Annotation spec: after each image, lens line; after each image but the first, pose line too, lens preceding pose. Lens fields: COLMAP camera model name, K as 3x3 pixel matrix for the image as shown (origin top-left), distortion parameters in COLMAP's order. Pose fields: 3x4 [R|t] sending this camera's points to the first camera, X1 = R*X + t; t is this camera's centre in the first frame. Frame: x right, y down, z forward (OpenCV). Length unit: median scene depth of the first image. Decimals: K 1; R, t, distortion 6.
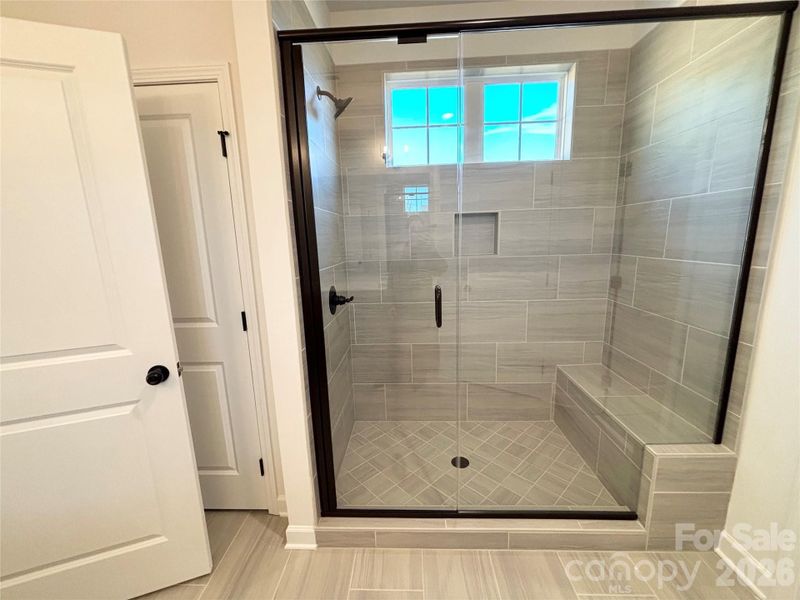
lens RADIAL K [[325.0, 0, 400.6], [0, 325.0, 295.7], [0, 0, 1]] dist [-0.003171, 0.001545]
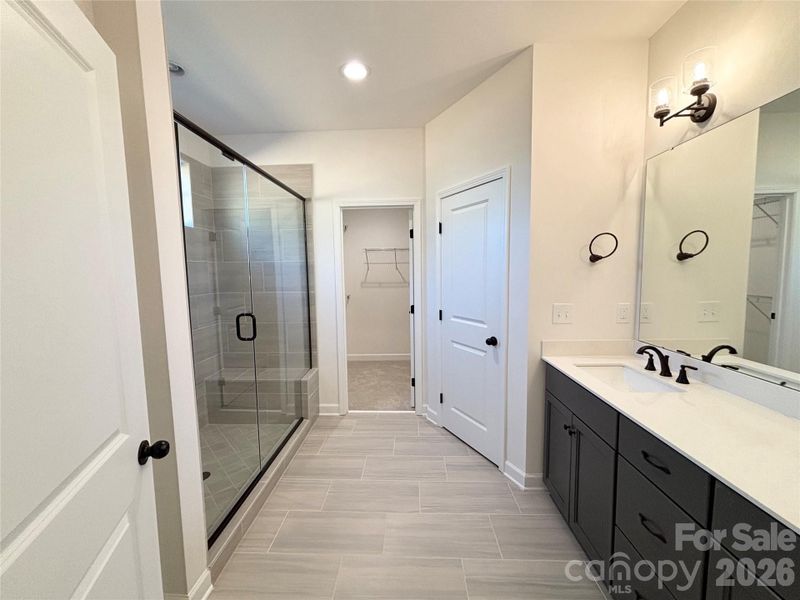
lens RADIAL K [[325.0, 0, 396.9], [0, 325.0, 299.1], [0, 0, 1]] dist [-0.003171, 0.001545]
pose [[0.005135, -0.060746, 0.998140, -1.332350], [0.201696, 0.977702, 0.058465, -0.040605], [-0.979435, 0.201021, 0.017273, 0.273278]]
